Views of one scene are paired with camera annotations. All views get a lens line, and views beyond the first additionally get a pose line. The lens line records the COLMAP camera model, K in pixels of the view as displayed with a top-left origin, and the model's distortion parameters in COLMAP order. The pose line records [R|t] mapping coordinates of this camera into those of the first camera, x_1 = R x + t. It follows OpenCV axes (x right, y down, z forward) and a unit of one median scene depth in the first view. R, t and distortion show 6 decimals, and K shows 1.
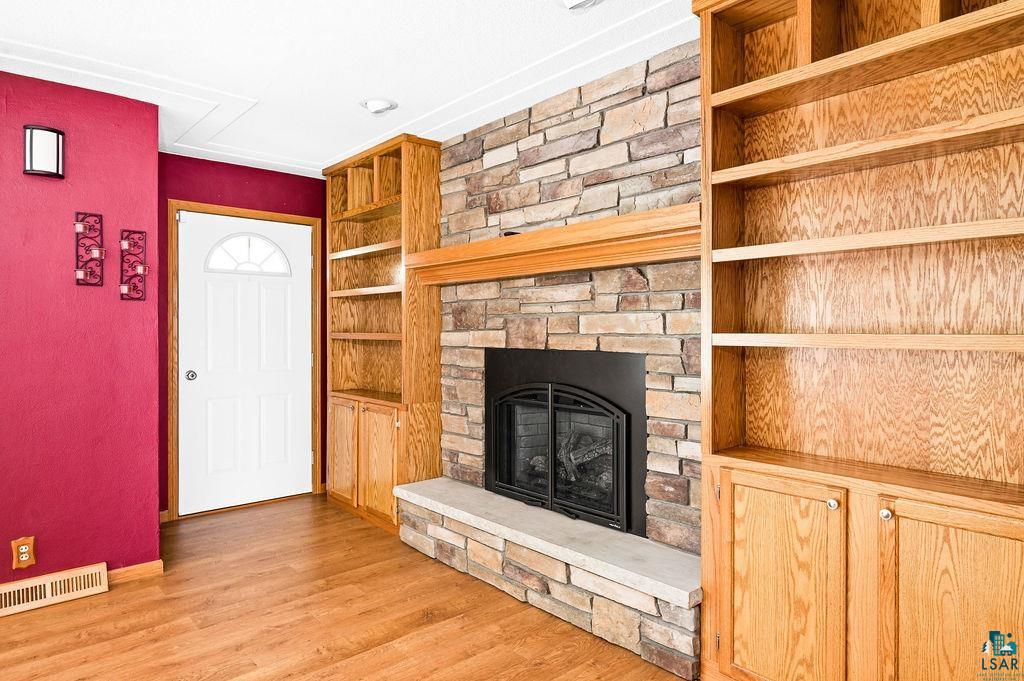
lens RADIAL K [[611.6, 0, 511.2], [0, 611.6, 335.0], [0, 0, 1]] dist [-0.006134, 0.000190]
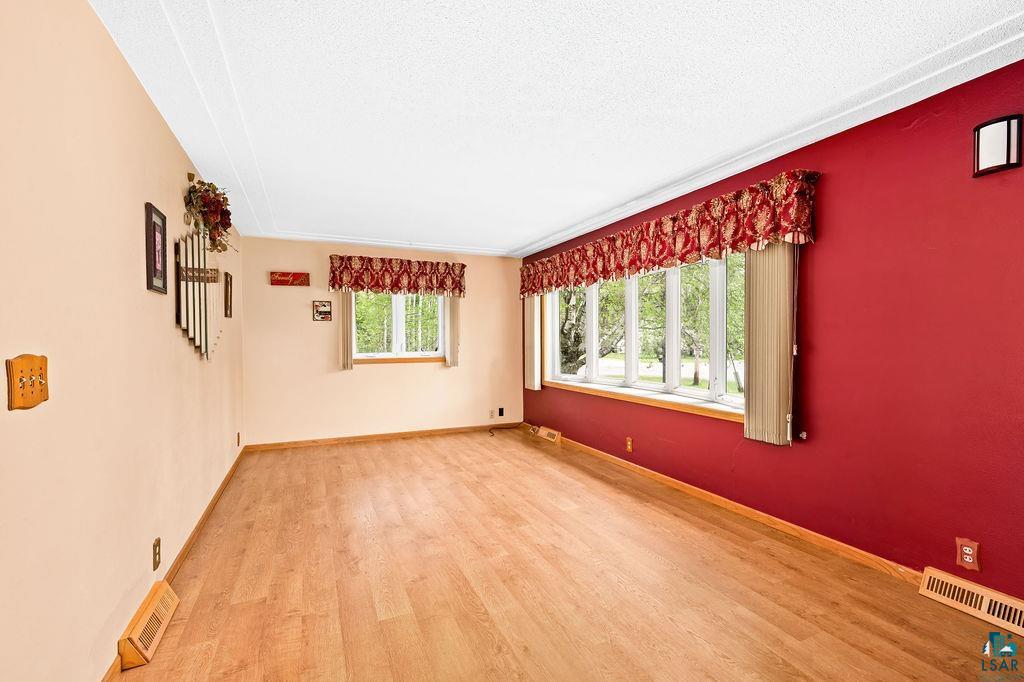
lens RADIAL K [[452.9, 0, 513.2], [0, 452.9, 346.0], [0, 0, 1]] dist [0.000652, -0.000526]
pose [[-0.302786, 0.019641, -0.952856, 0.136965], [0.001681, 0.999797, 0.020075, -0.004779], [0.953057, 0.004476, -0.302758, 0.495196]]
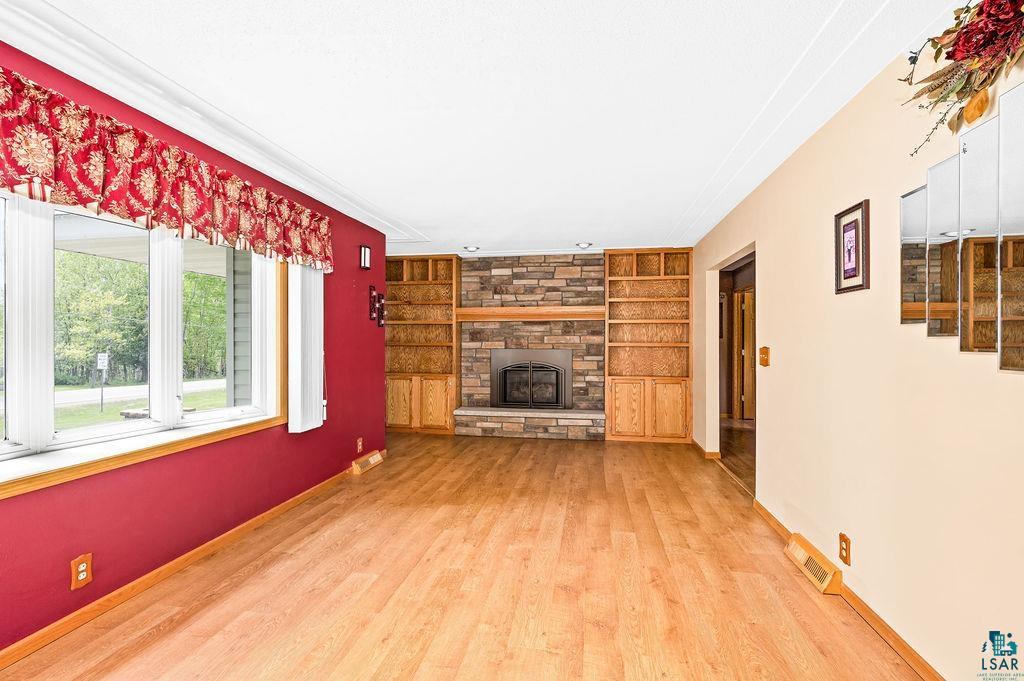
lens RADIAL K [[452.9, 0, 515.0], [0, 452.9, 342.8], [0, 0, 1]] dist [0.000652, -0.000526]
pose [[0.781699, 0.001736, 0.623653, -1.338958], [0.000849, 0.999992, -0.003847, 0.005739], [-0.623655, 0.003537, 0.781692, -0.566928]]
